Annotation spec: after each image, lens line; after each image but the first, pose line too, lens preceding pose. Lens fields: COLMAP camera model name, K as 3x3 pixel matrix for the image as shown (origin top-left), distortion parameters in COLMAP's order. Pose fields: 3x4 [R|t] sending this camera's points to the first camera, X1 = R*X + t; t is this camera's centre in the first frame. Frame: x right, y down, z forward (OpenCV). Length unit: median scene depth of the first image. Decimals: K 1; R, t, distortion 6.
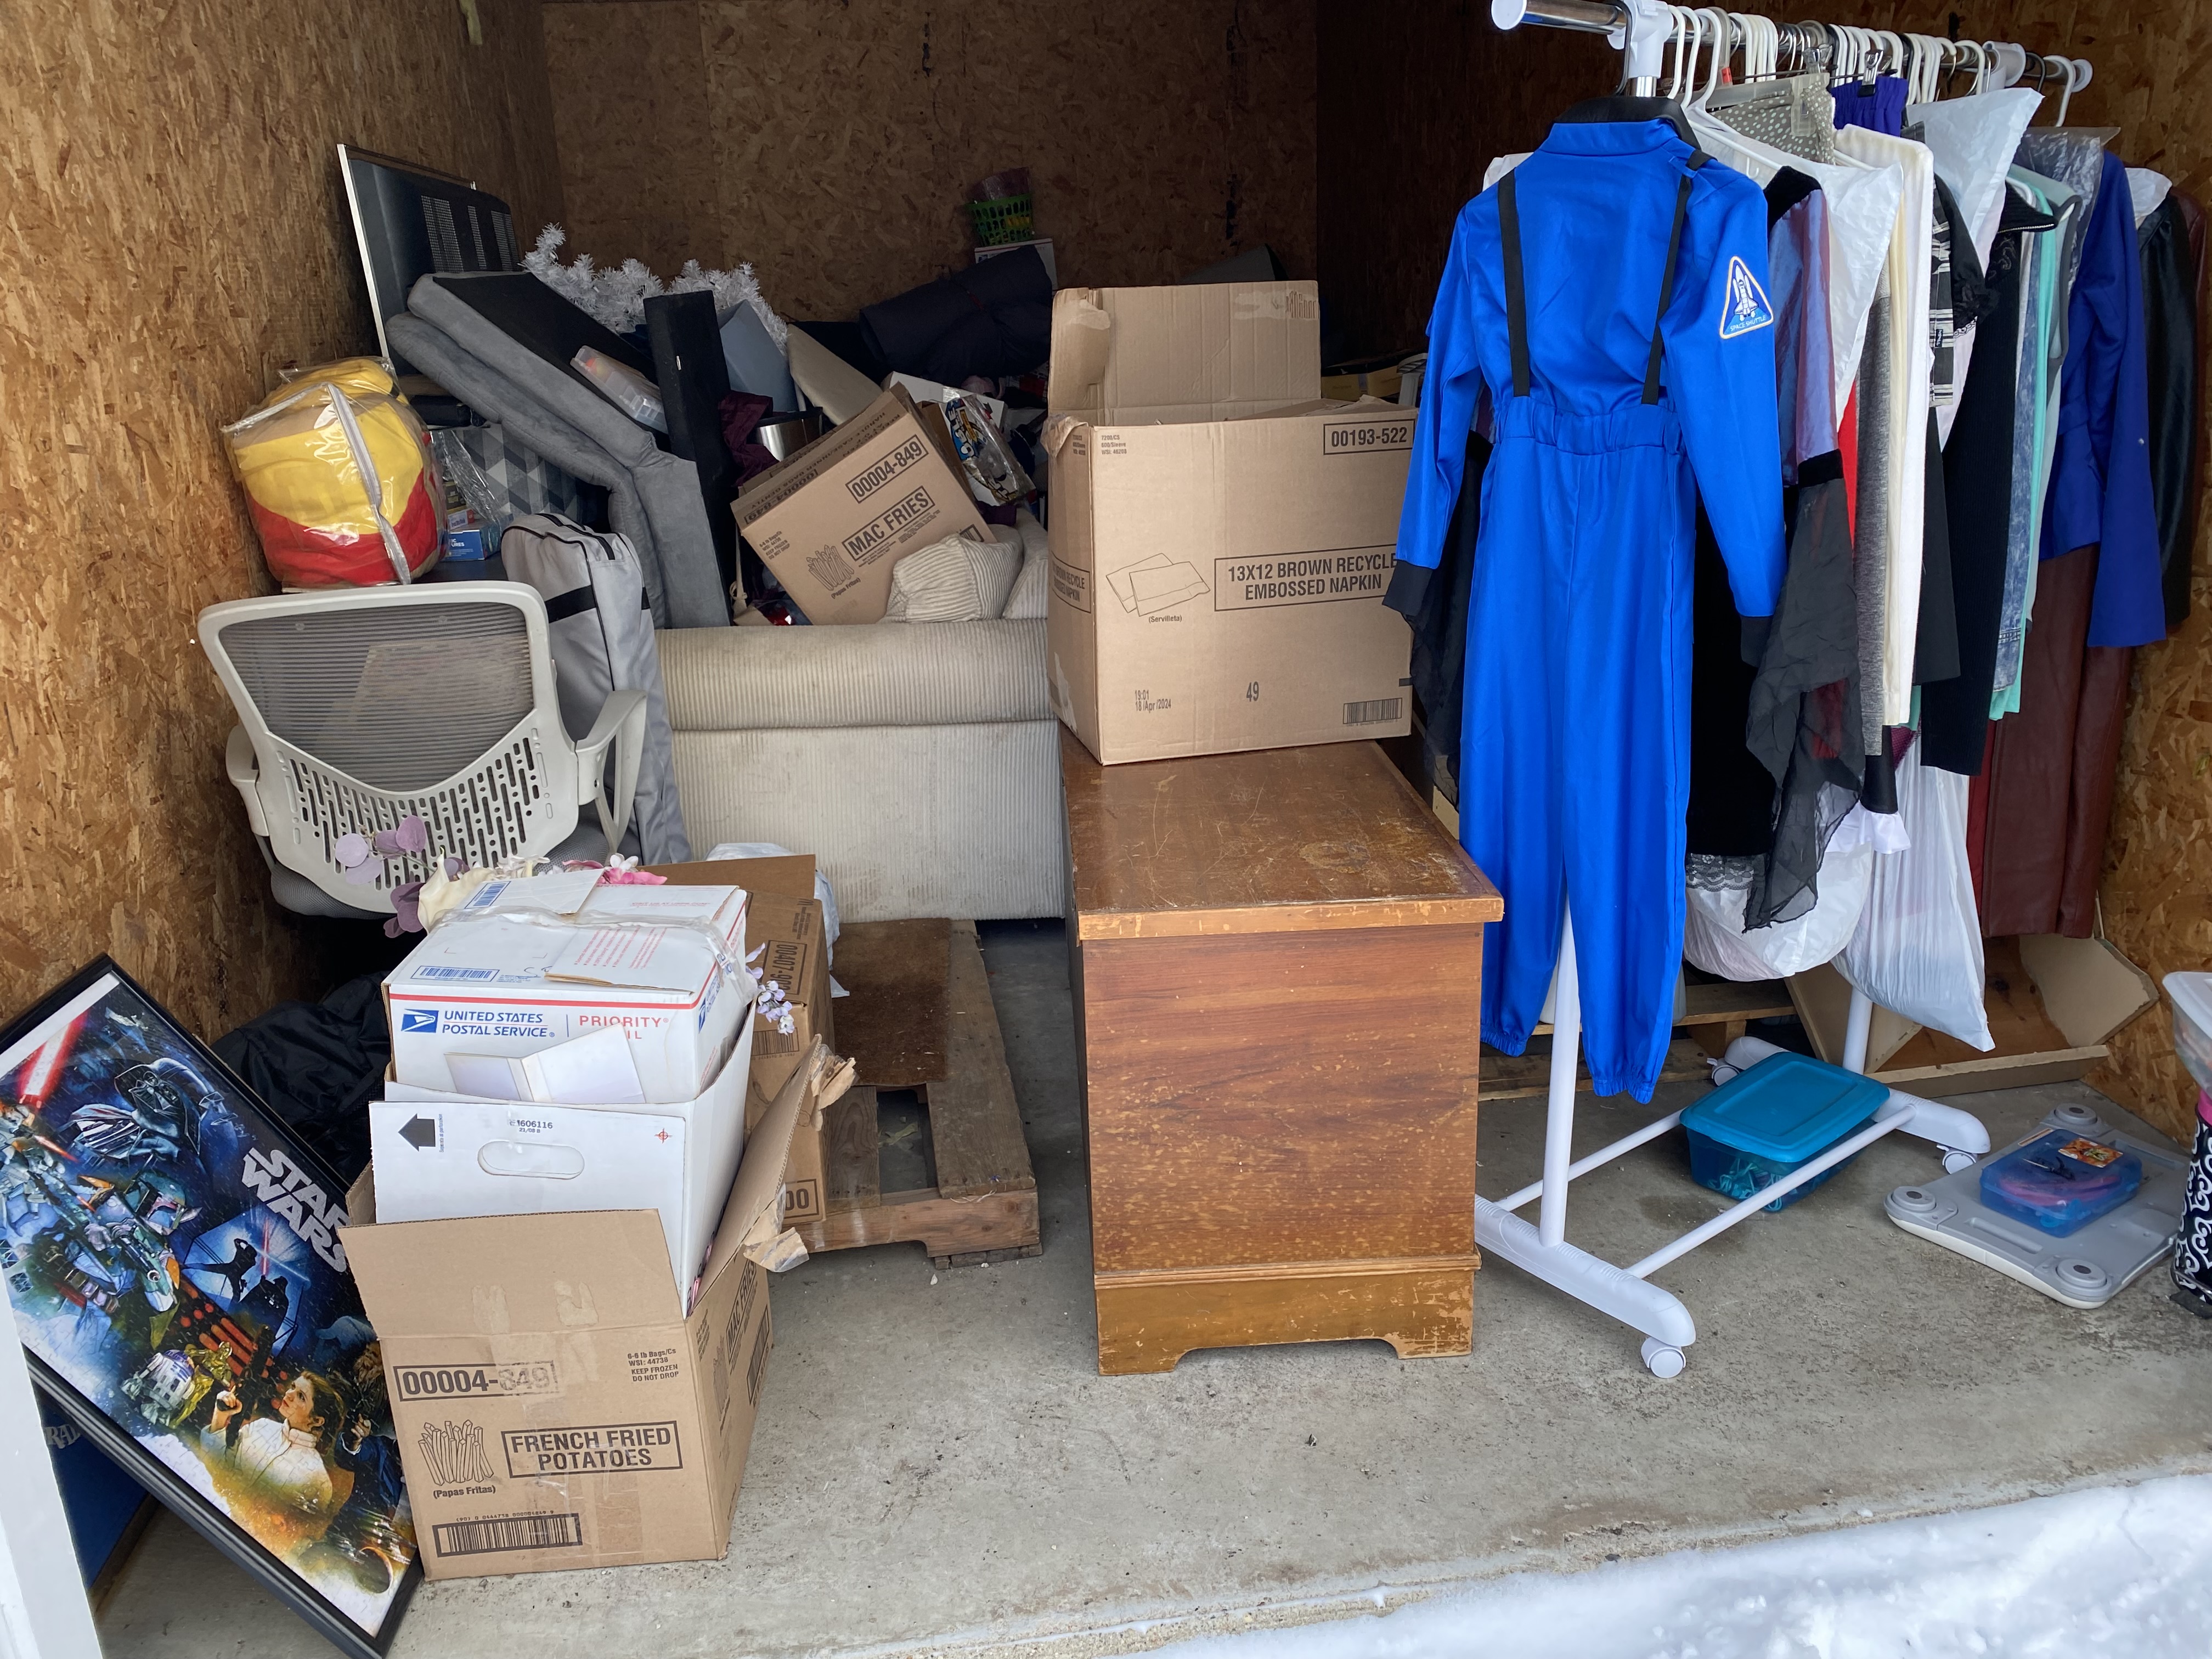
lens RADIAL K [[1694.5, 0, 1110.2], [0, 1694.5, 806.2], [0, 0, 1]] dist [0.024010, -0.023675]
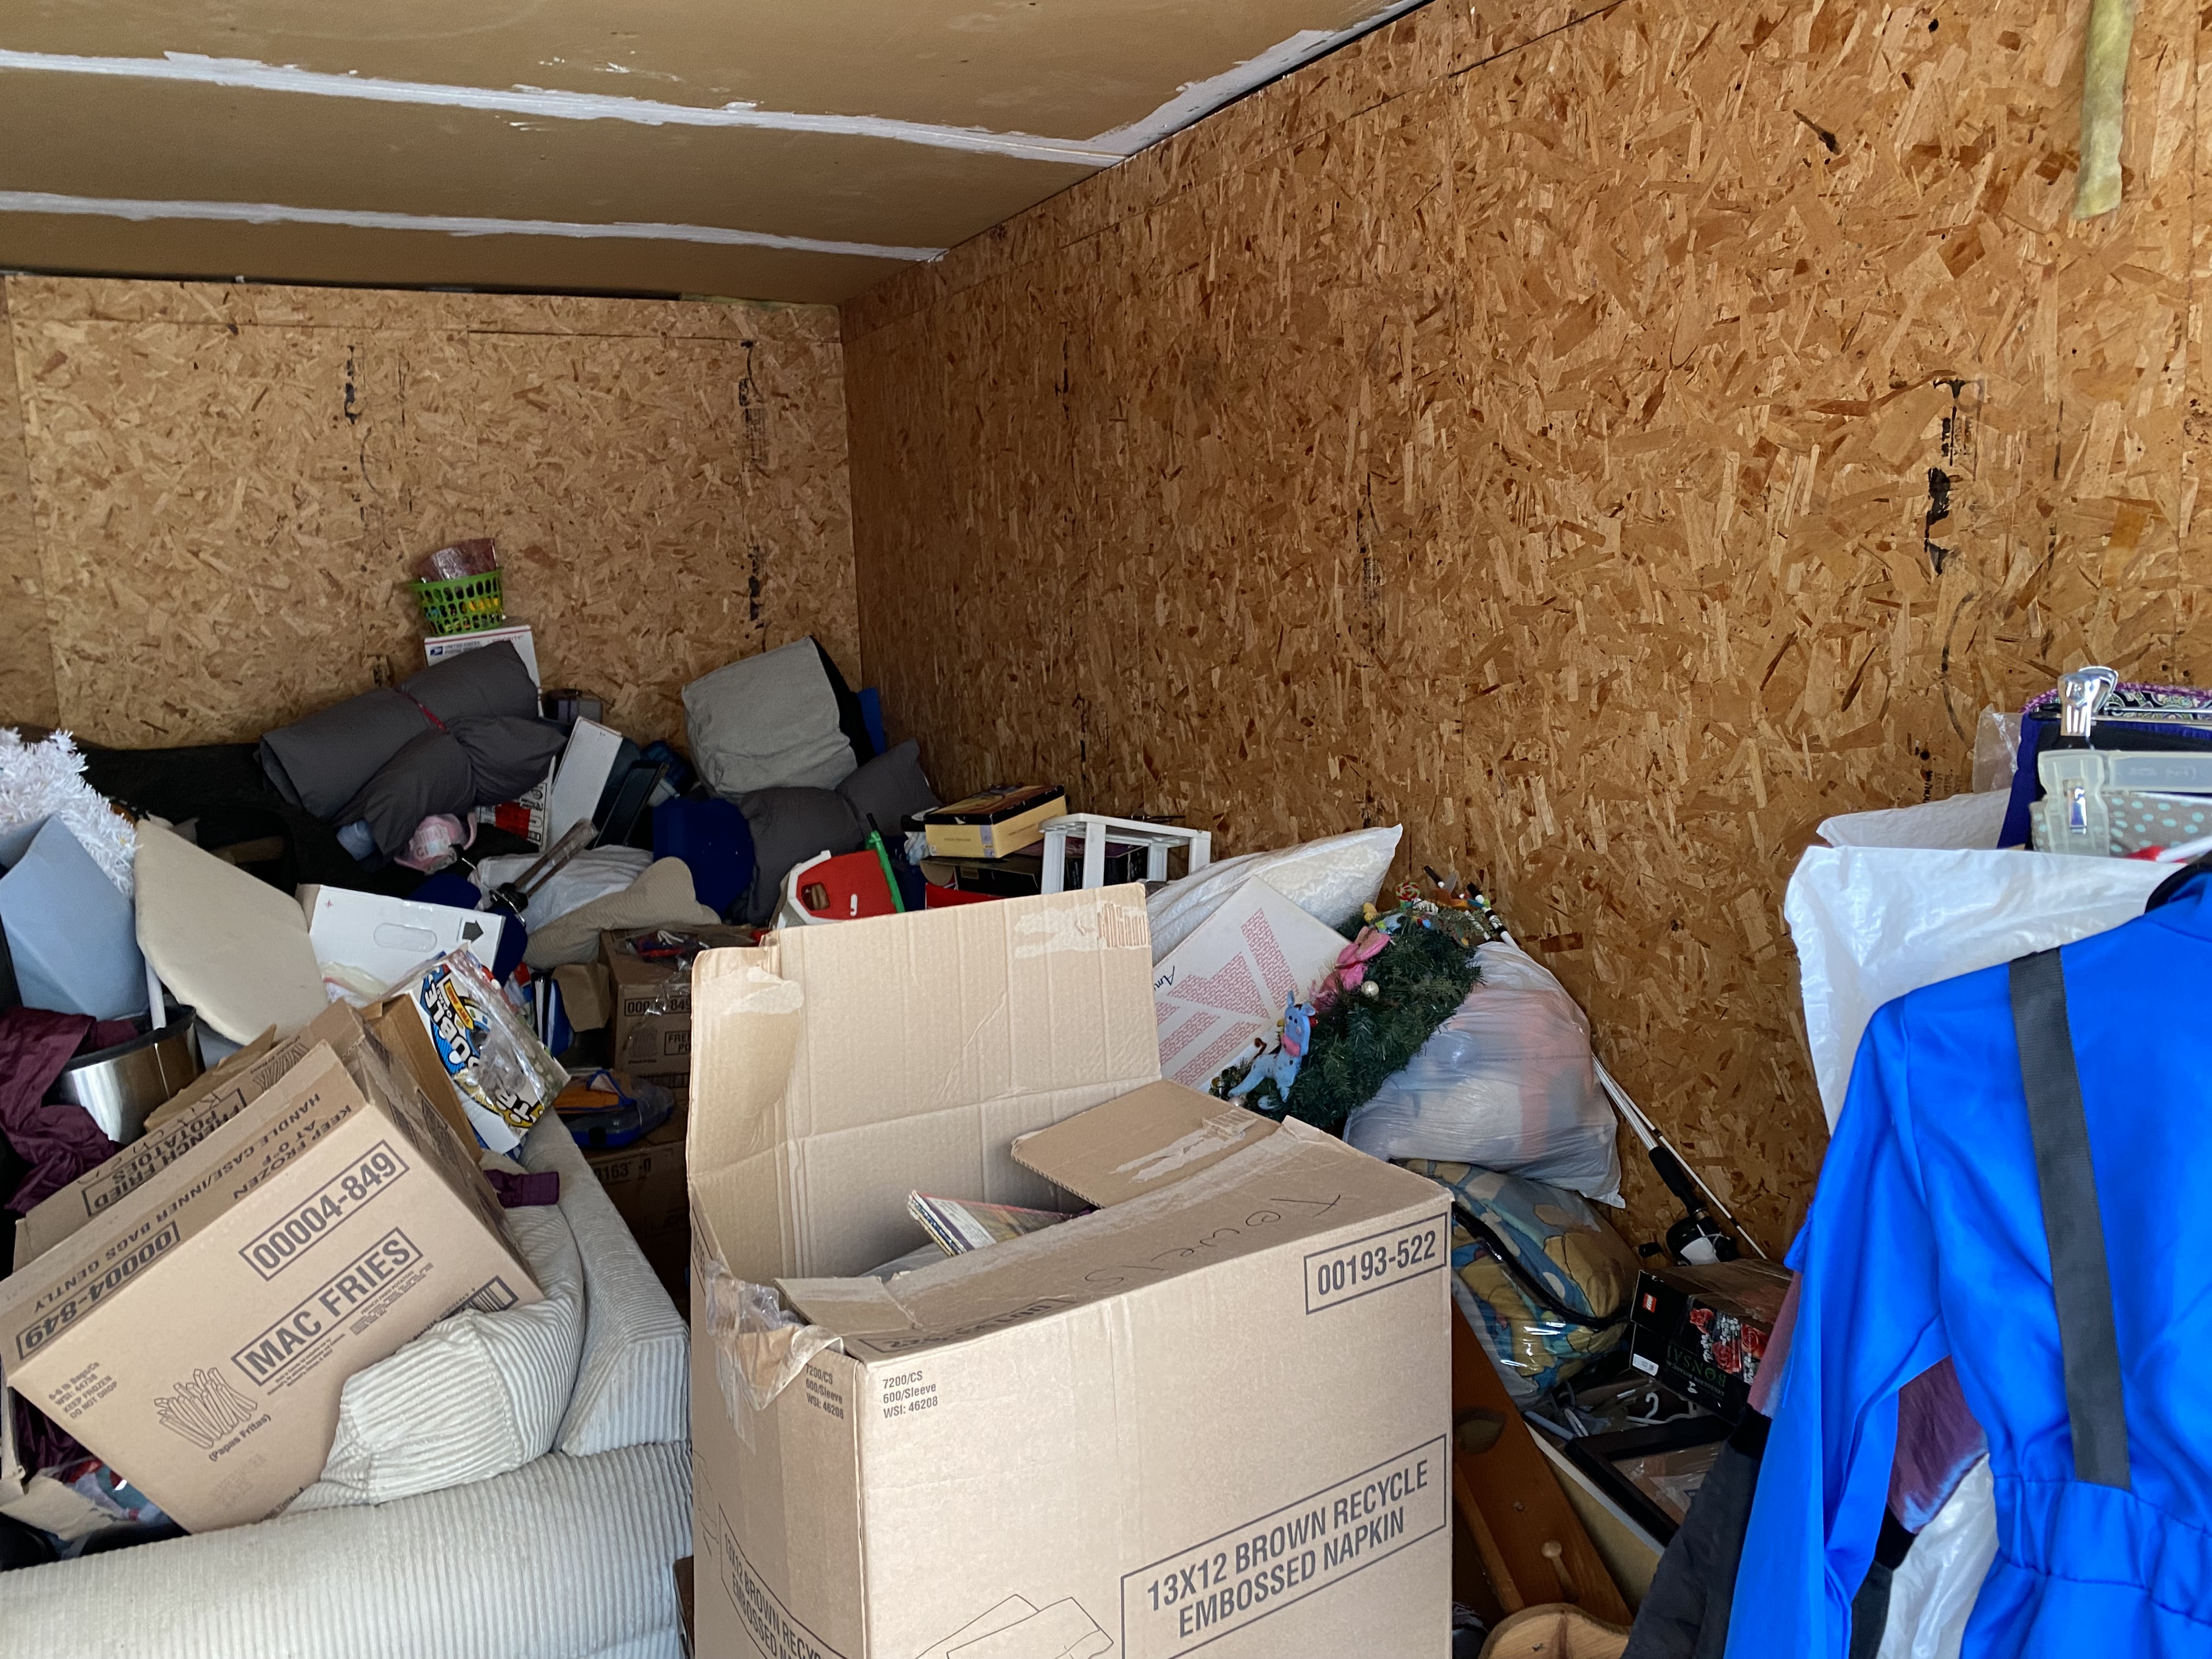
lens RADIAL K [[1693.4, 0, 1101.9], [0, 1693.4, 809.9], [0, 0, 1]] dist [0.016300, -0.015619]
pose [[0.949556, -0.037739, 0.311318, -0.081994], [0.088910, 0.984395, -0.151857, -0.288811], [-0.300729, 0.171876, 0.938094, 0.536320]]
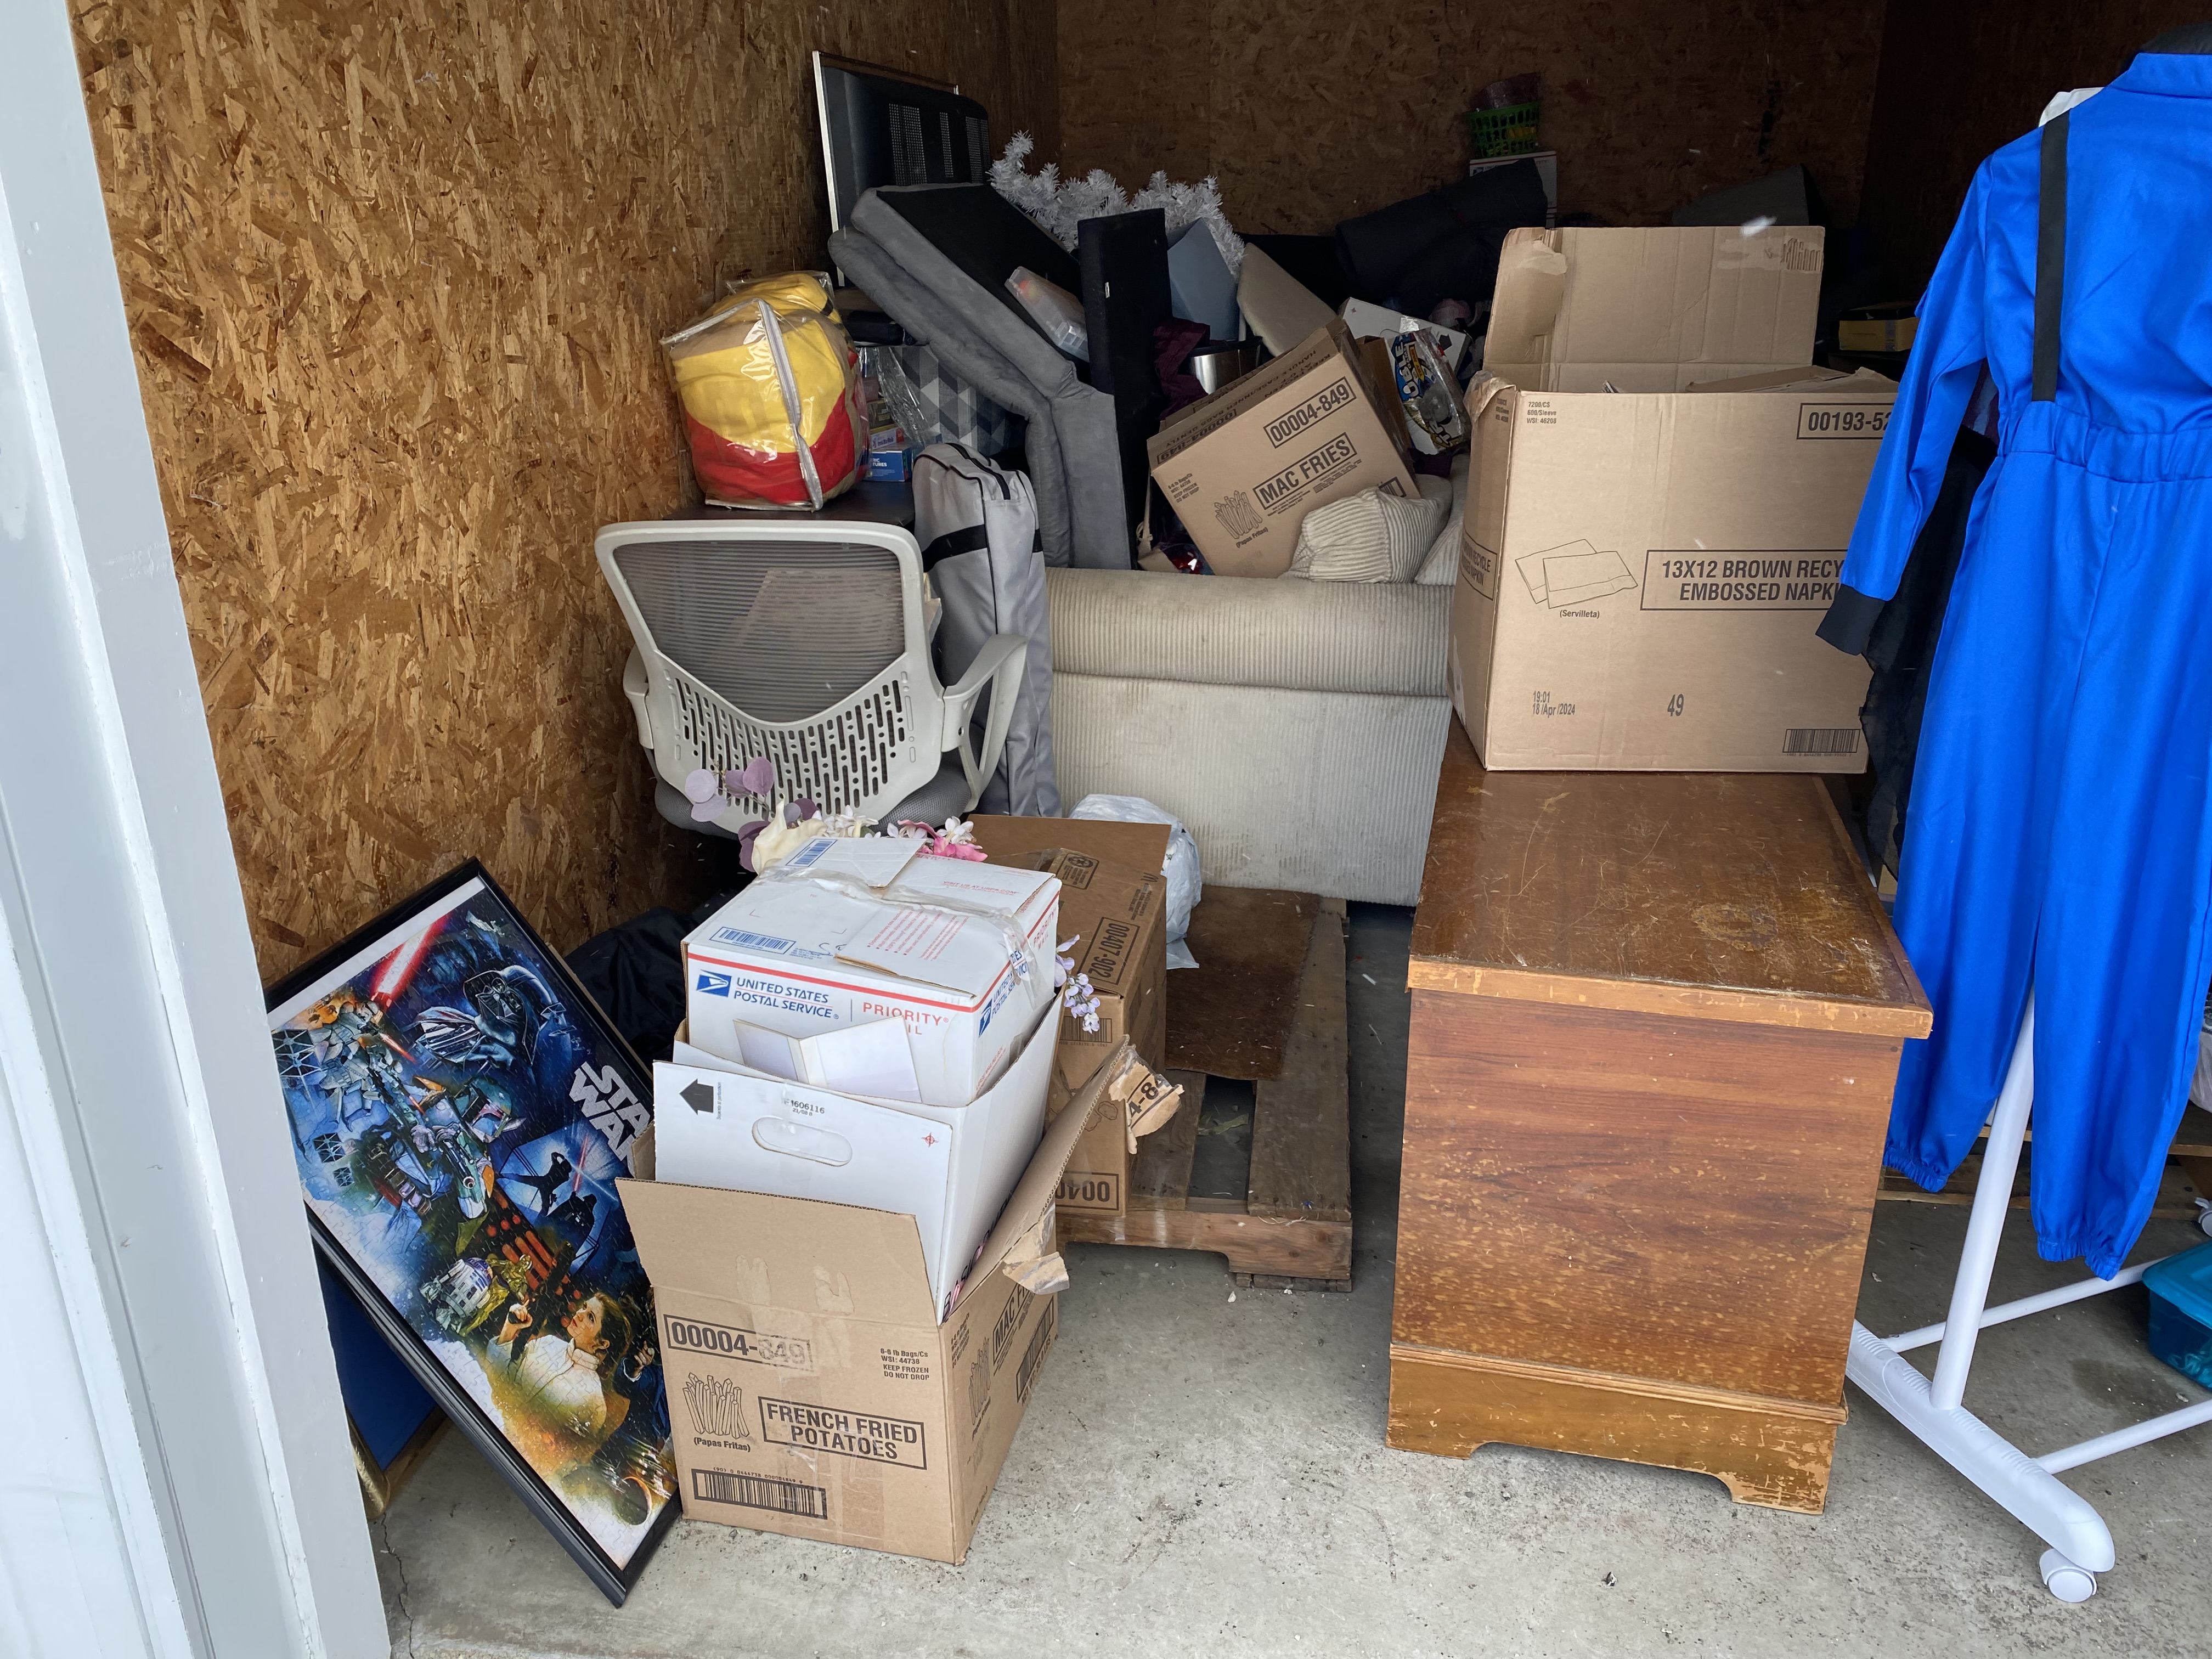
lens RADIAL K [[1694.7, 0, 1115.6], [0, 1694.7, 822.8], [0, 0, 1]] dist [0.009052, -0.001186]
pose [[0.959589, 0.123230, -0.252989, 0.038124], [-0.107174, 0.991305, 0.076347, -0.045808], [0.260197, -0.046148, 0.964452, 0.082044]]
